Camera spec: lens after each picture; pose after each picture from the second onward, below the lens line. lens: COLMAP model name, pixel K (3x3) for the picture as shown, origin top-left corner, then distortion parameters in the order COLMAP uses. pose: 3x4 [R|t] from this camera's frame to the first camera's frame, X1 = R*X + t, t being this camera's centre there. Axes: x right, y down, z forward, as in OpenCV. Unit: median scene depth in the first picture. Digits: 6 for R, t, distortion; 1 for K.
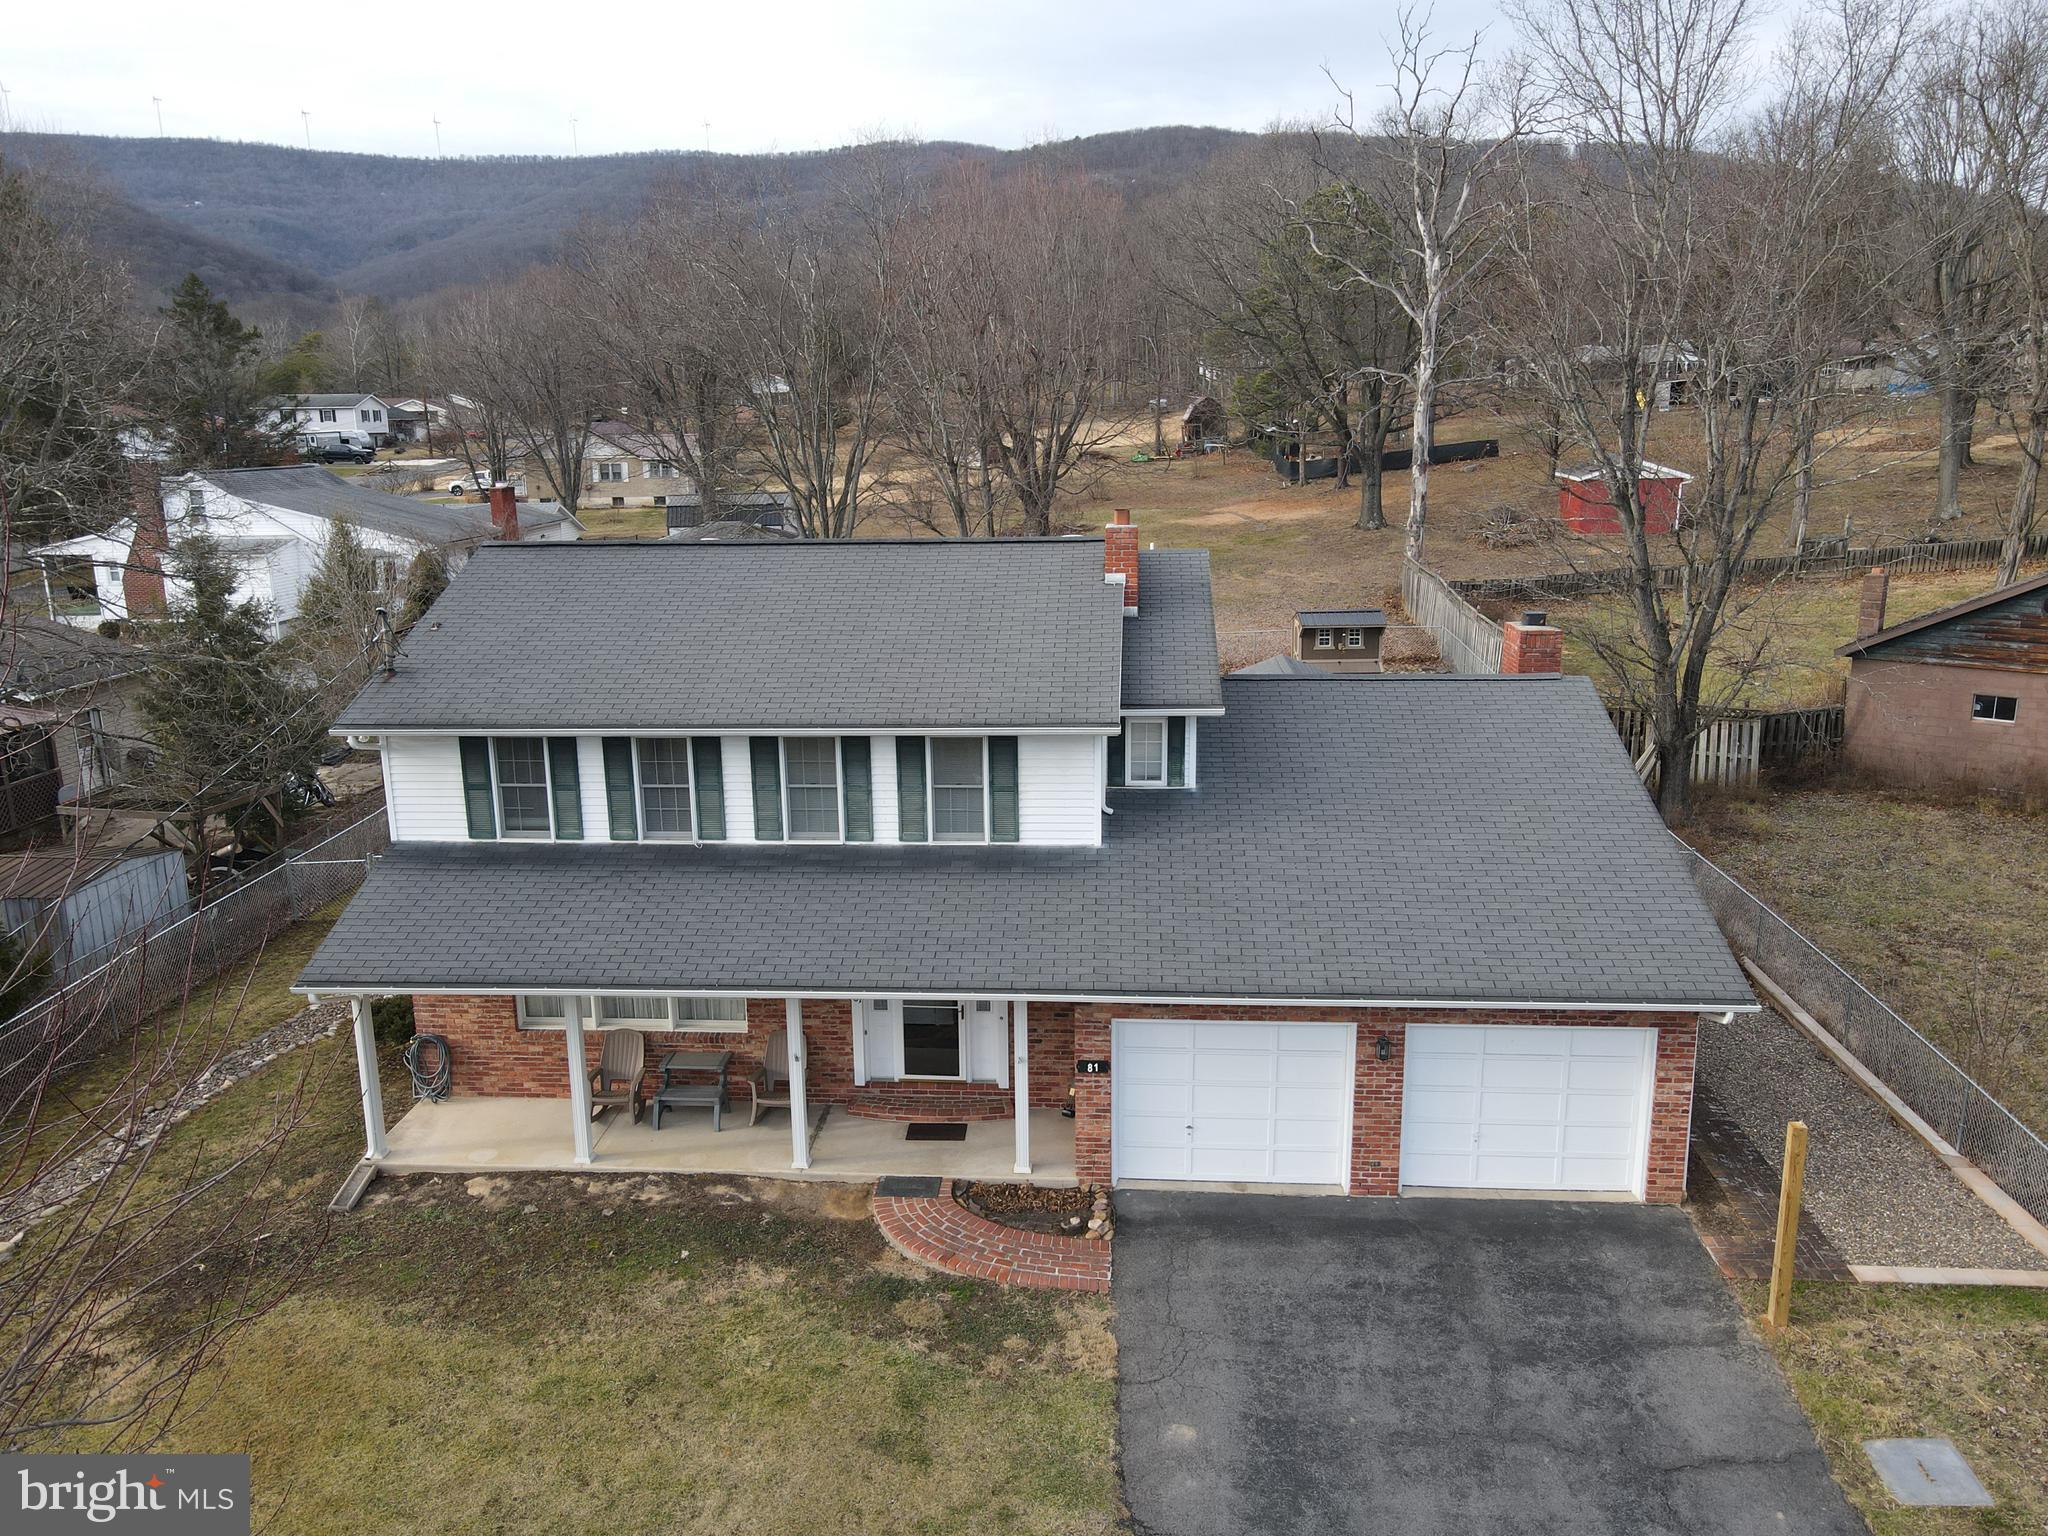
lens RADIAL K [[1497.3, 0, 1018.4], [0, 1497.3, 773.3], [0, 0, 1]] dist [0.002684, 0.024116]
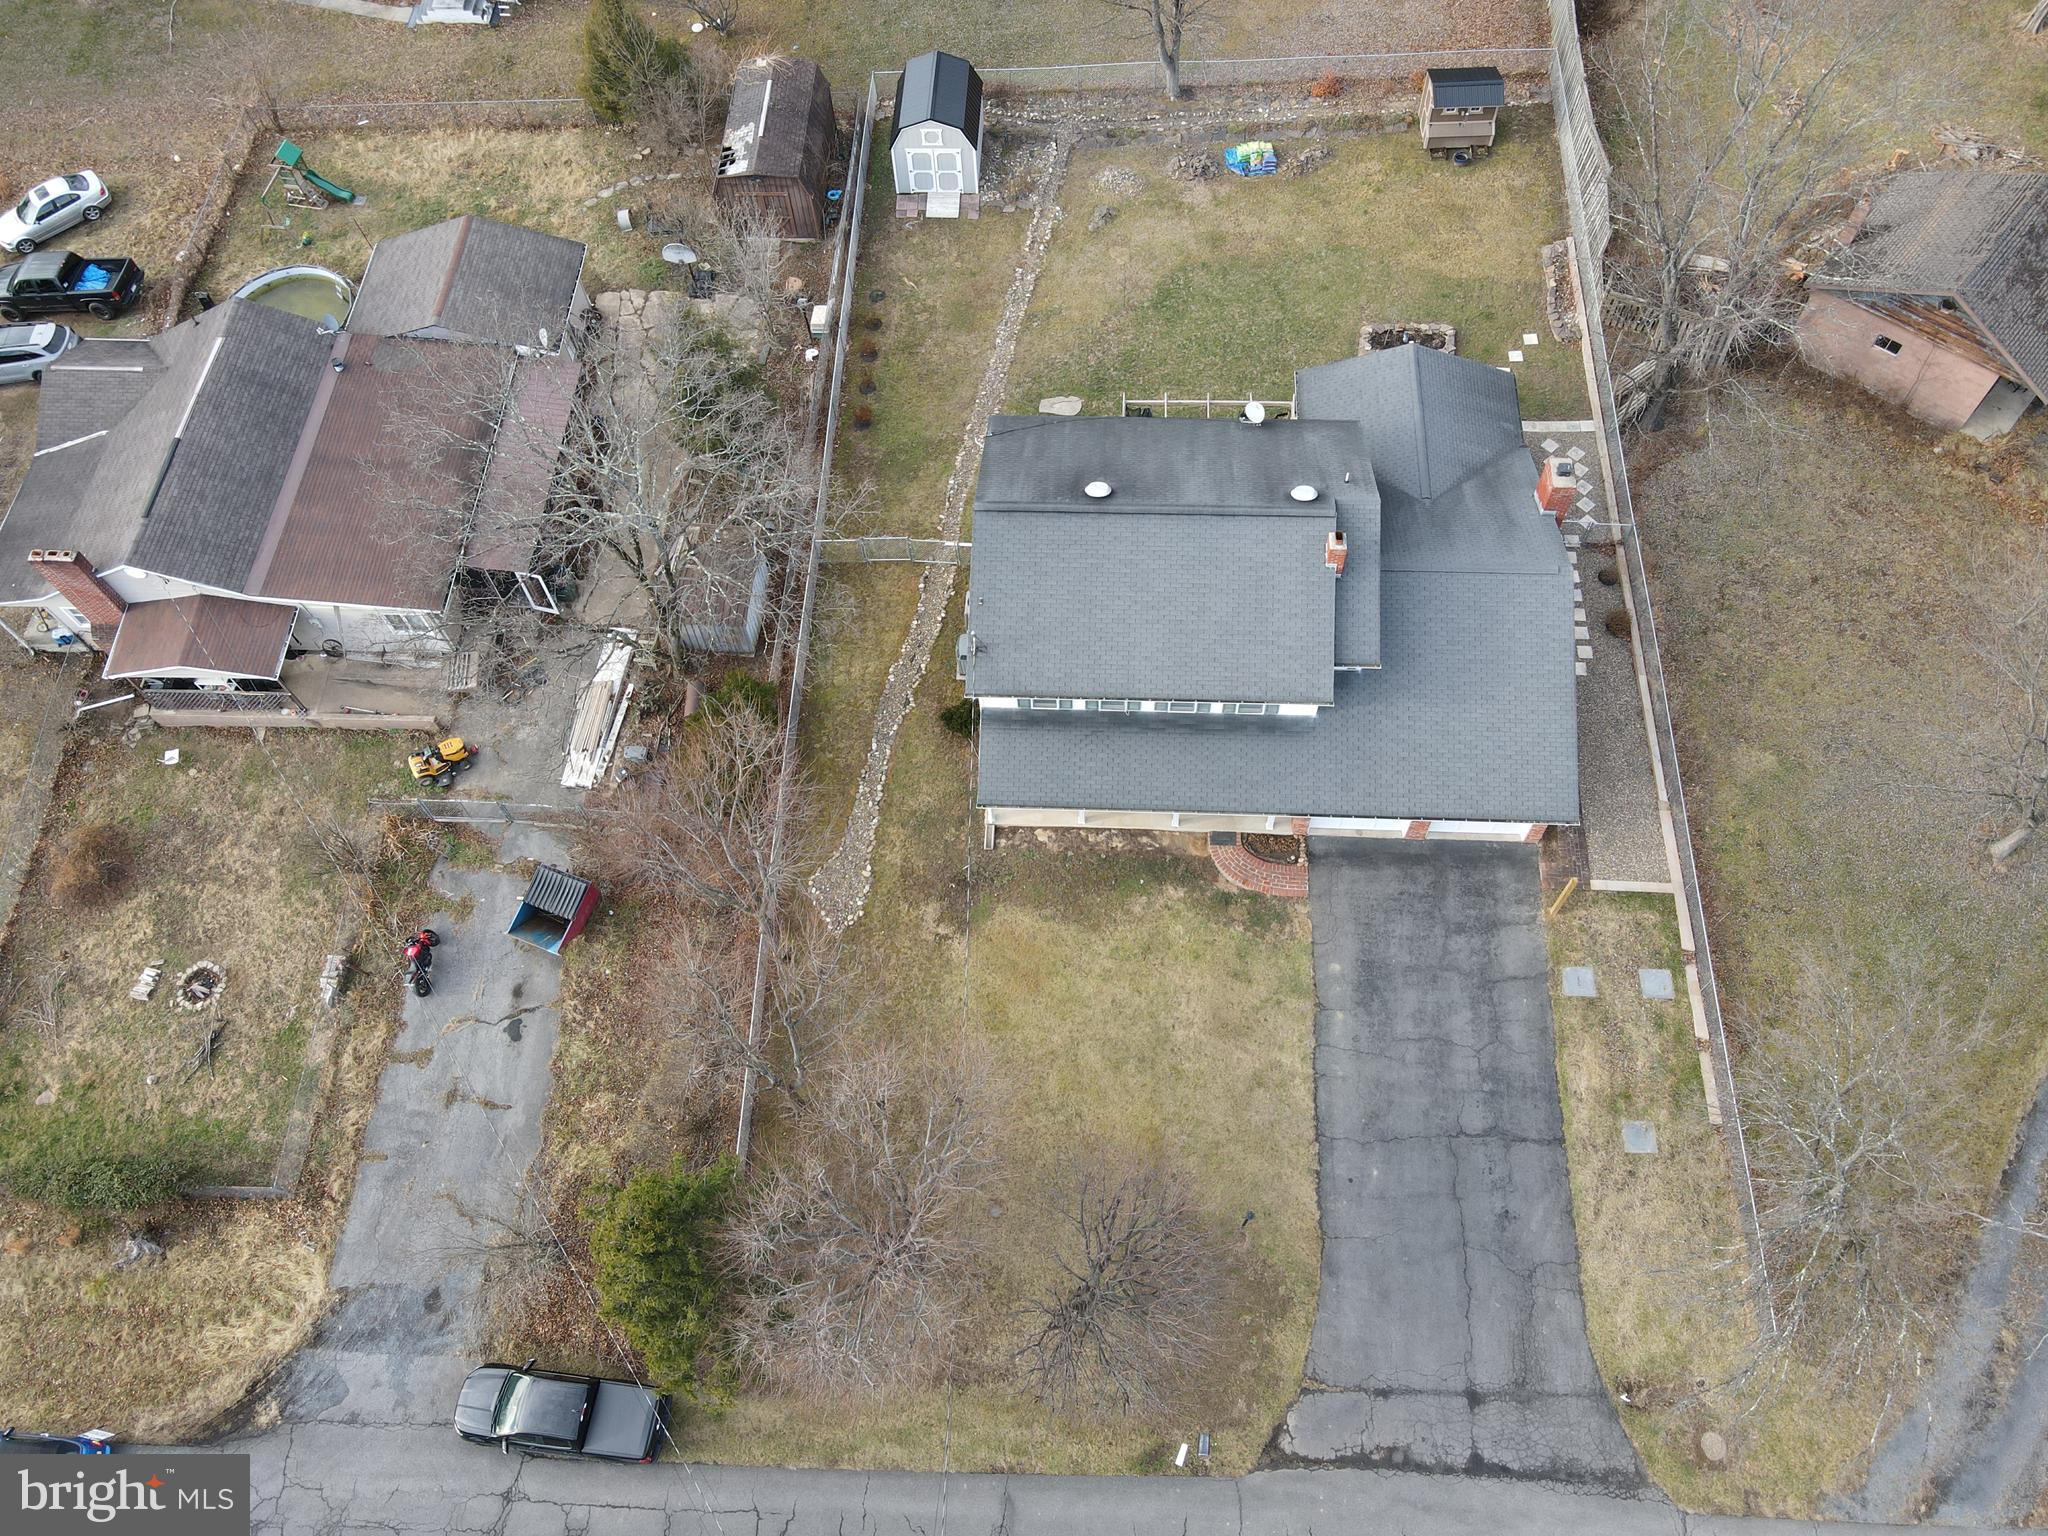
lens RADIAL K [[1497.3, 0, 1026.6], [0, 1497.3, 763.4], [0, 0, 1]] dist [0.002684, 0.024116]
pose [[0.999489, -0.028819, -0.013841, -0.334708], [0.029632, 0.672577, 0.739434, -1.522094], [-0.012001, -0.739466, 0.673087, -0.511850]]
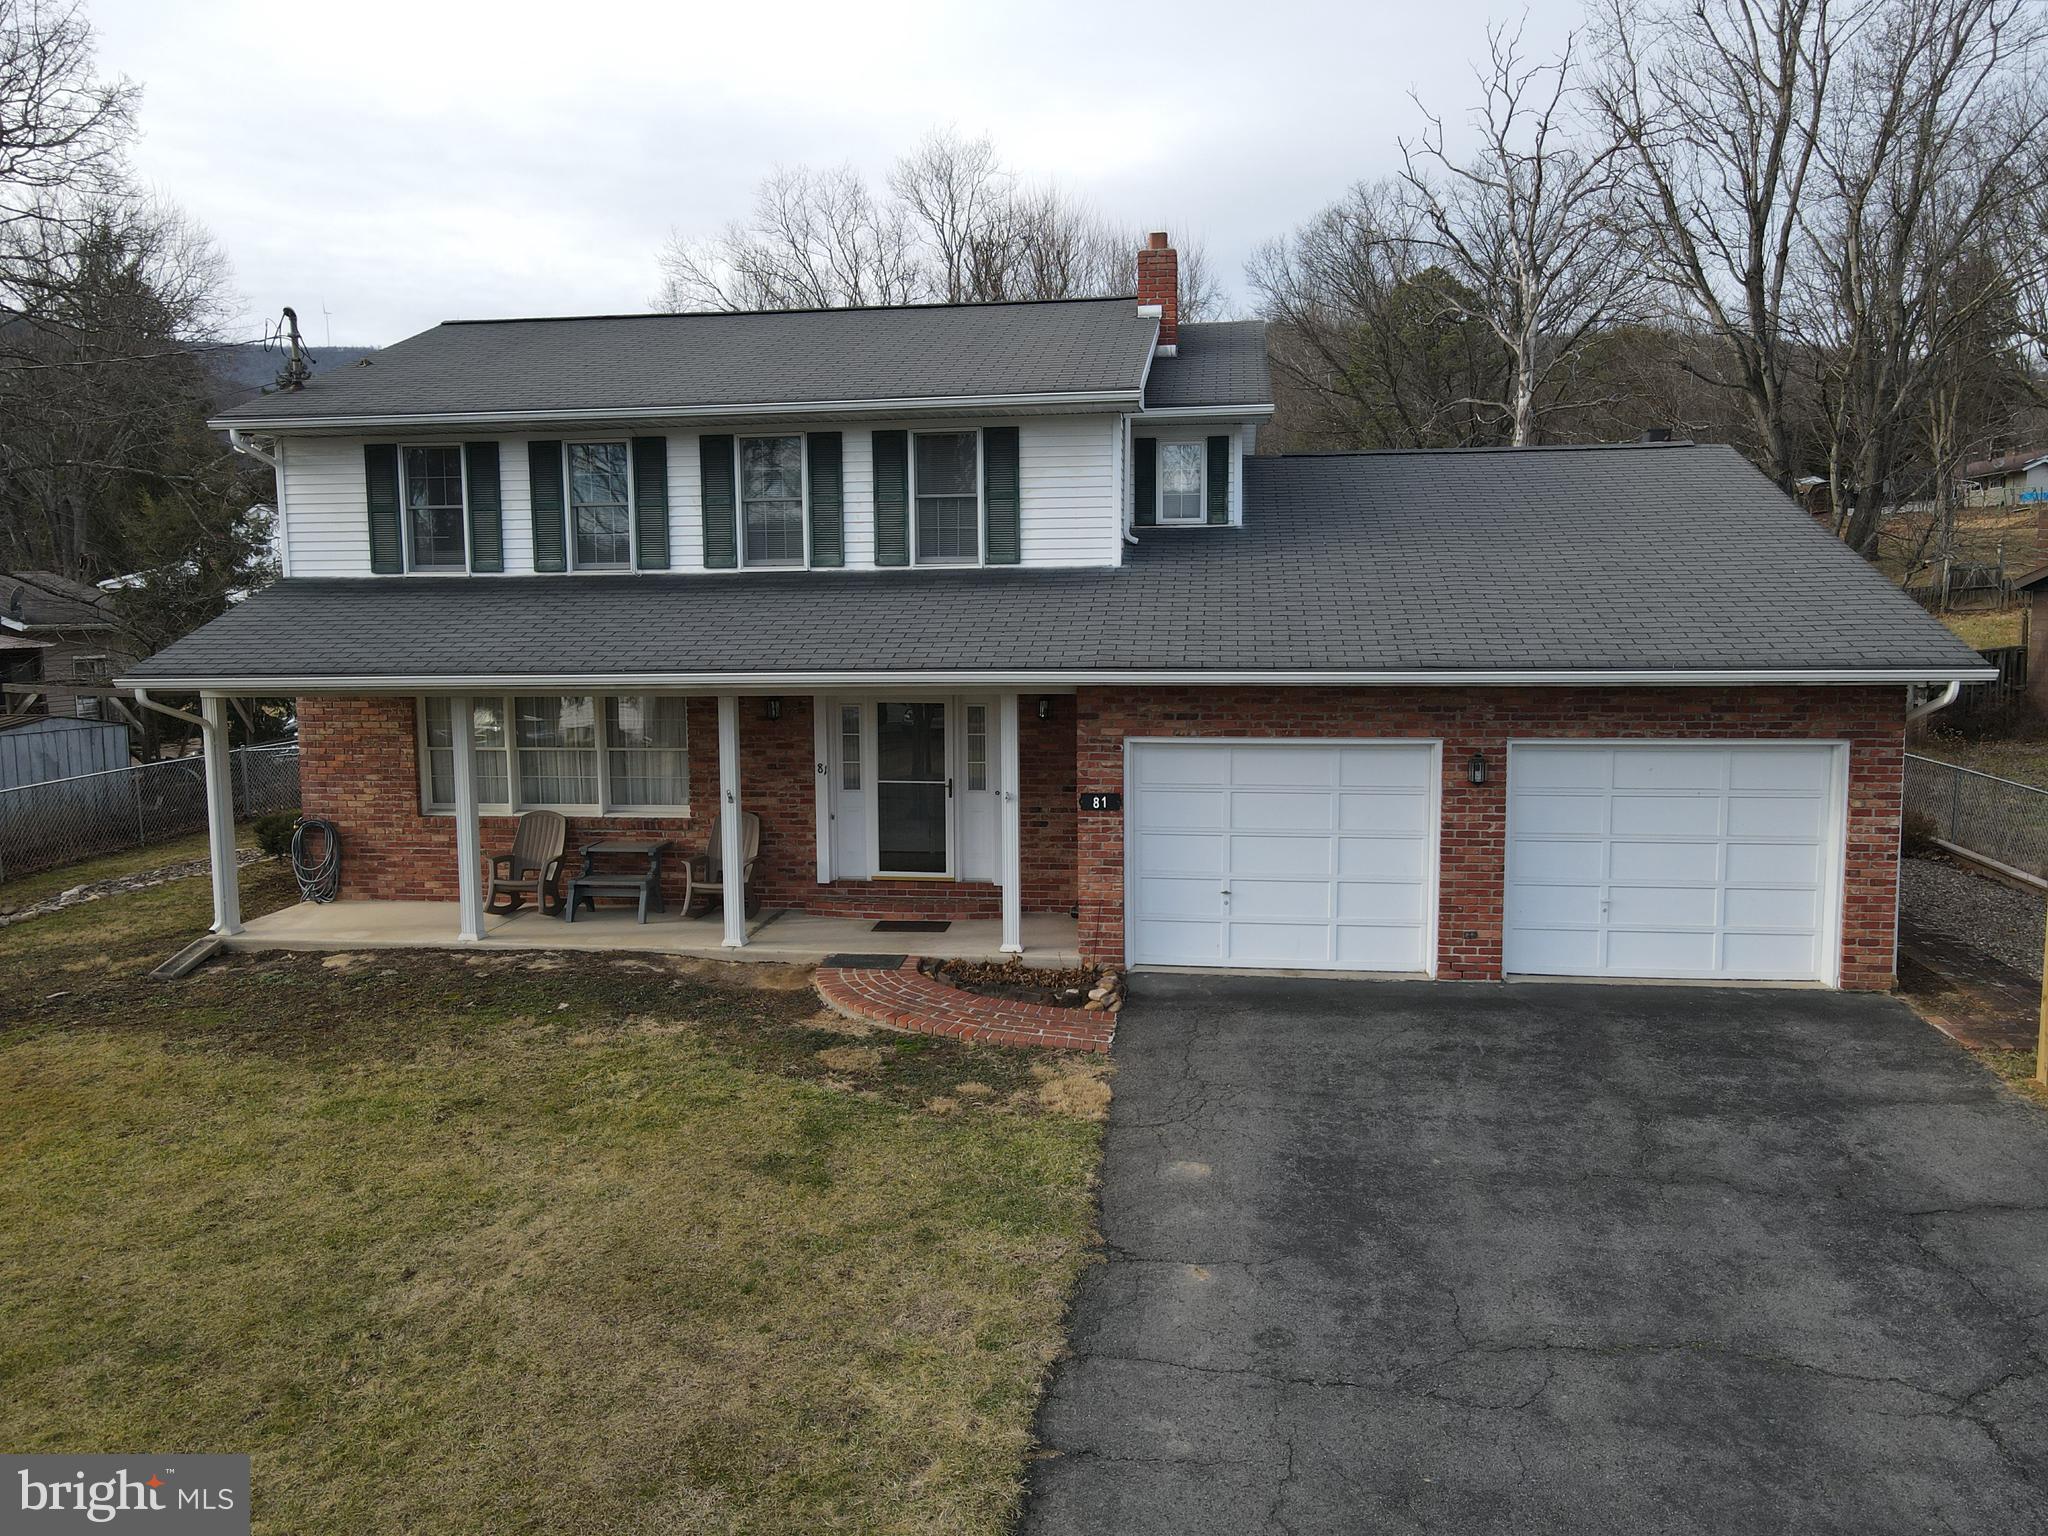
lens RADIAL K [[1497.3, 0, 1019.5], [0, 1497.3, 773.5], [0, 0, 1]] dist [0.002684, 0.024116]
pose [[0.997776, 0.011233, -0.065704, 0.054733], [-0.019132, 0.992486, -0.120855, 0.256380], [0.063853, 0.121843, 0.990493, 0.206387]]
